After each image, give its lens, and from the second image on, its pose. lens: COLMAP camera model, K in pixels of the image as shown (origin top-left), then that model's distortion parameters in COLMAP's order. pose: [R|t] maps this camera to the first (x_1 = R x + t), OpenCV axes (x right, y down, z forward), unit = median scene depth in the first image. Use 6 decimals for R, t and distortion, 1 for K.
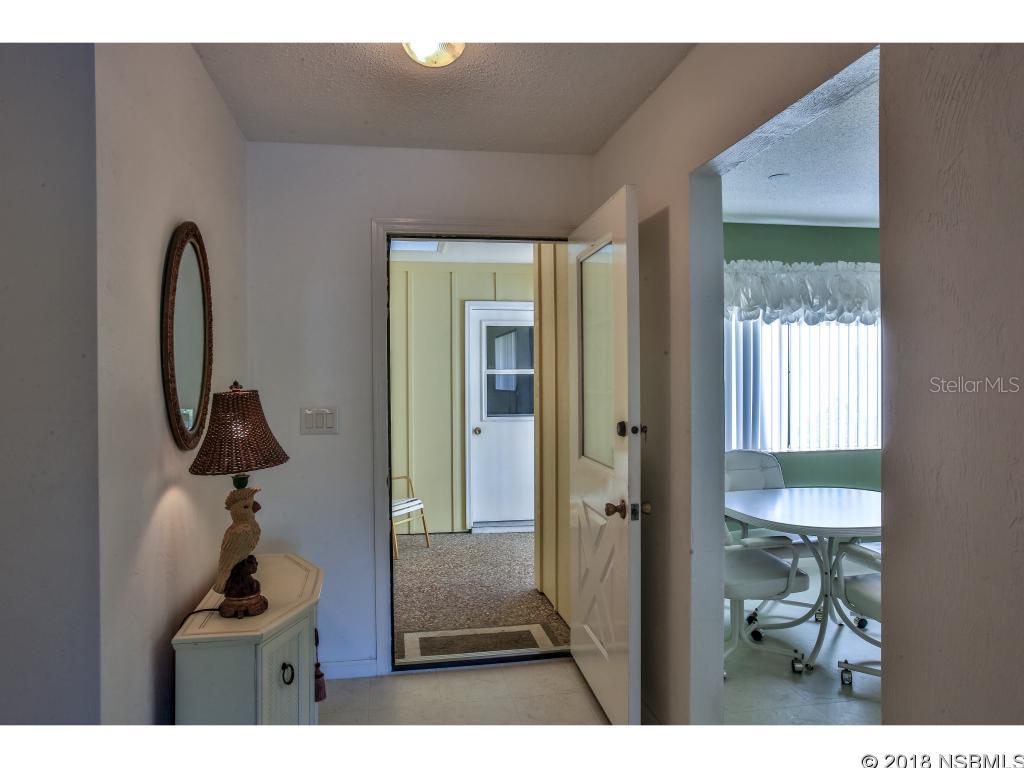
lens RADIAL K [[672.1, 0, 477.8], [0, 672.1, 382.1], [0, 0, 1]] dist [-0.042377, 0.001701]
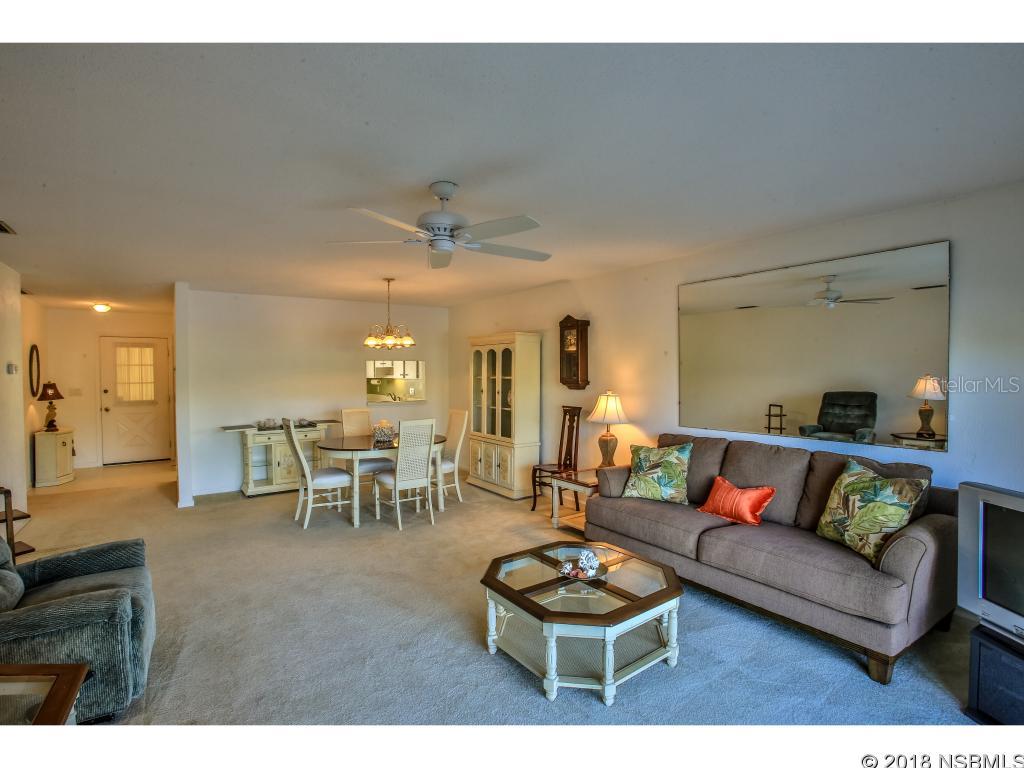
lens RADIAL K [[494.6, 0, 501.4], [0, 494.6, 383.5], [0, 0, 1]] dist [-0.071433, 0.031583]
pose [[0.897573, -0.002829, 0.440857, 0.979088], [-0.004760, 0.999859, 0.016106, -0.052005], [-0.440840, -0.016555, 0.897433, -3.279294]]
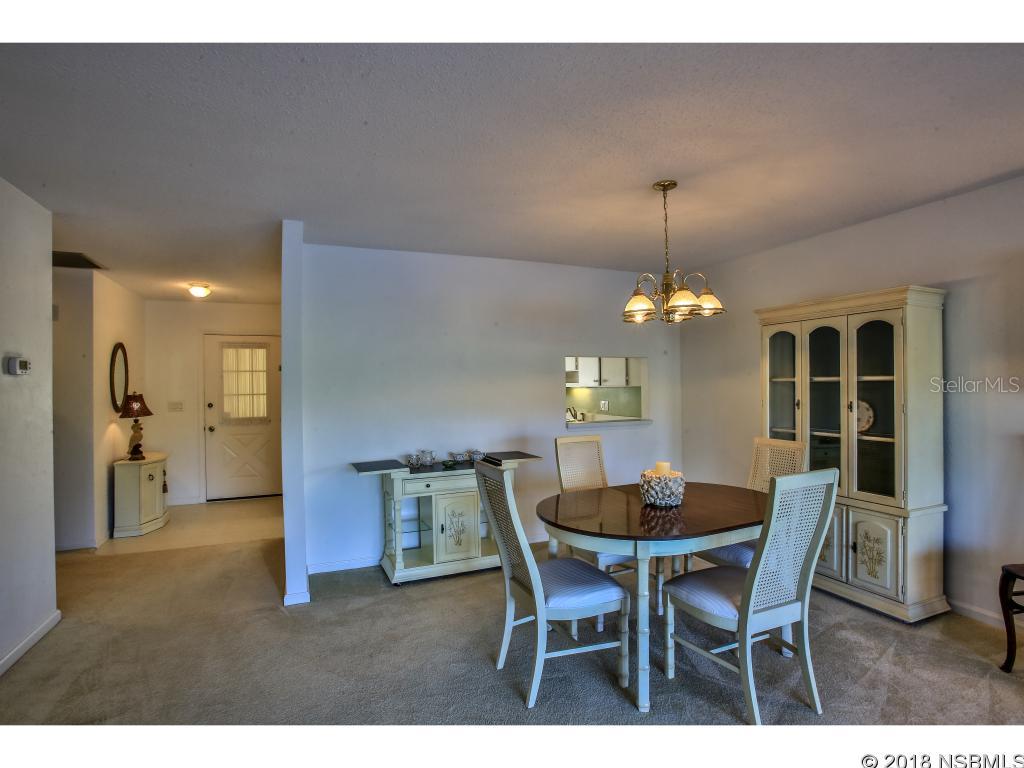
lens RADIAL K [[504.6, 0, 512.0], [0, 504.6, 384.0], [0, 0, 1]] dist [-0.057783, 0.001386]
pose [[0.967389, 0.001089, 0.253291, 0.852480], [0.001657, 0.999942, -0.010626, -0.008497], [-0.253288, 0.010700, 0.967332, -1.852518]]
